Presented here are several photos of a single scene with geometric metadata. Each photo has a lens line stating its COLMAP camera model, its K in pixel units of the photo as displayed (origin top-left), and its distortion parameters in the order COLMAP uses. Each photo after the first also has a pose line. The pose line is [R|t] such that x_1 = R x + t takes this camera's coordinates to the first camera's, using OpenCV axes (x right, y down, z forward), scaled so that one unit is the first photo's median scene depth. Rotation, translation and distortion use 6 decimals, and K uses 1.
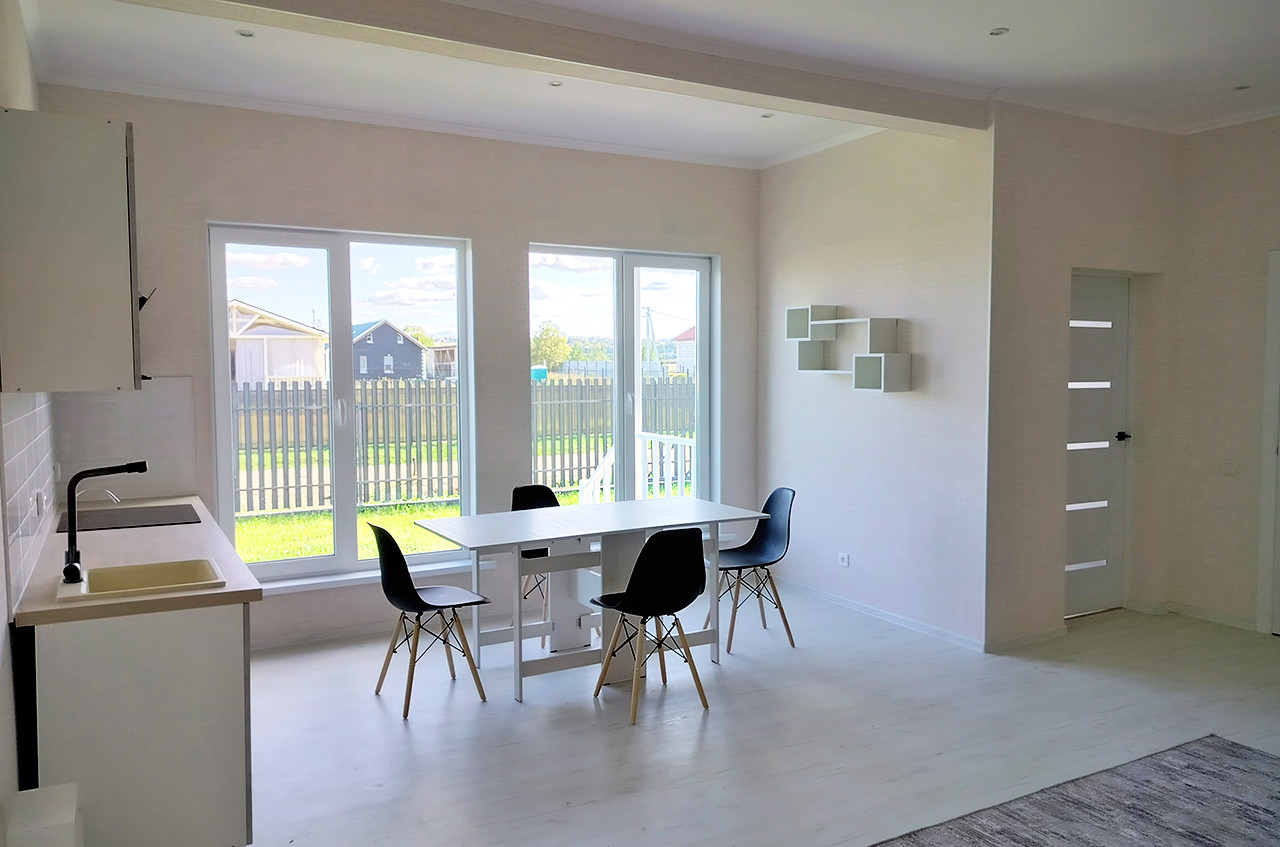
lens RADIAL K [[954.3, 0, 640.0], [0, 954.3, 423.5], [0, 0, 1]] dist [0.098315, -0.111395]
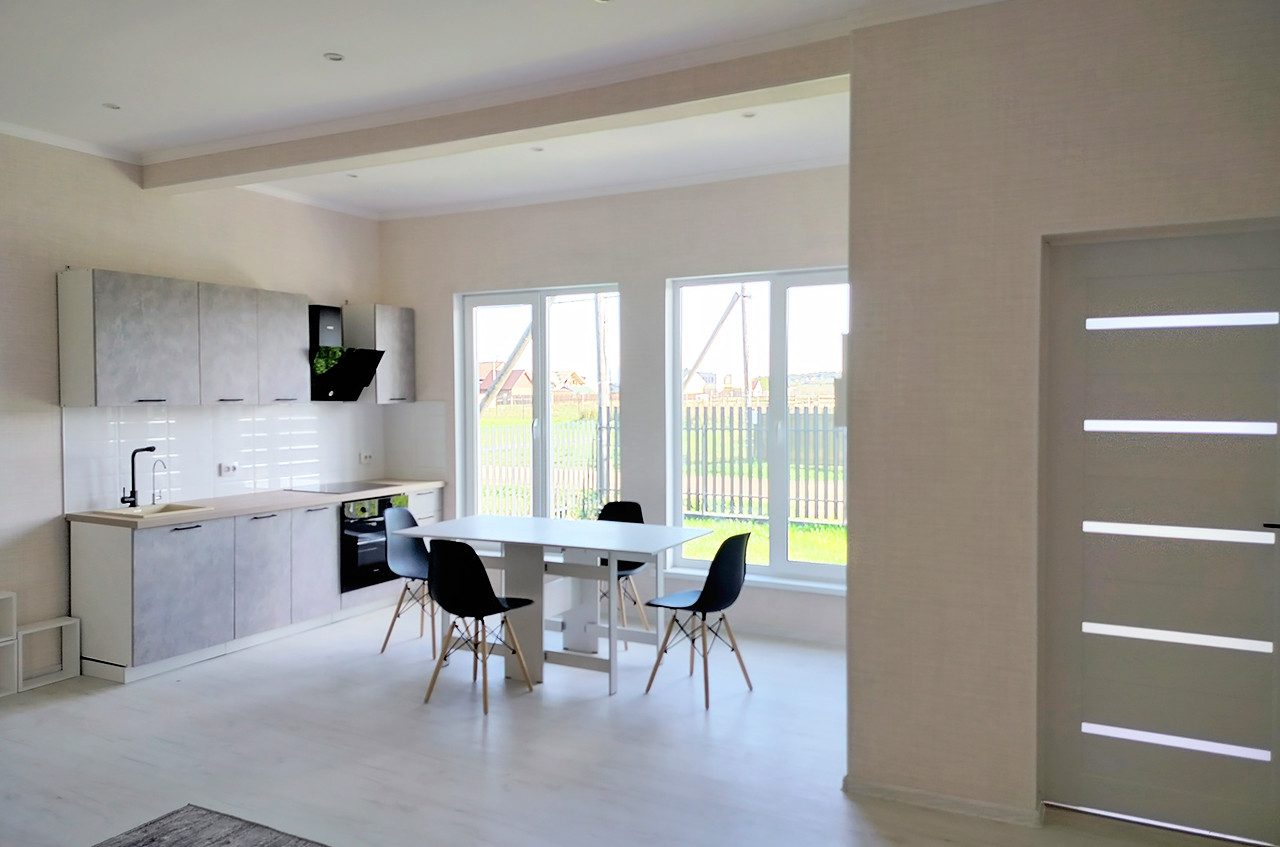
lens RADIAL K [[925.5, 0, 640.0], [0, 925.5, 423.5], [0, 0, 1]] dist [0.036183, -0.004125]
pose [[0.524937, 0.028464, -0.850665, 0.701588], [-0.048926, 0.998797, 0.003228, -0.026187], [0.849734, 0.039925, 0.525698, 0.402657]]
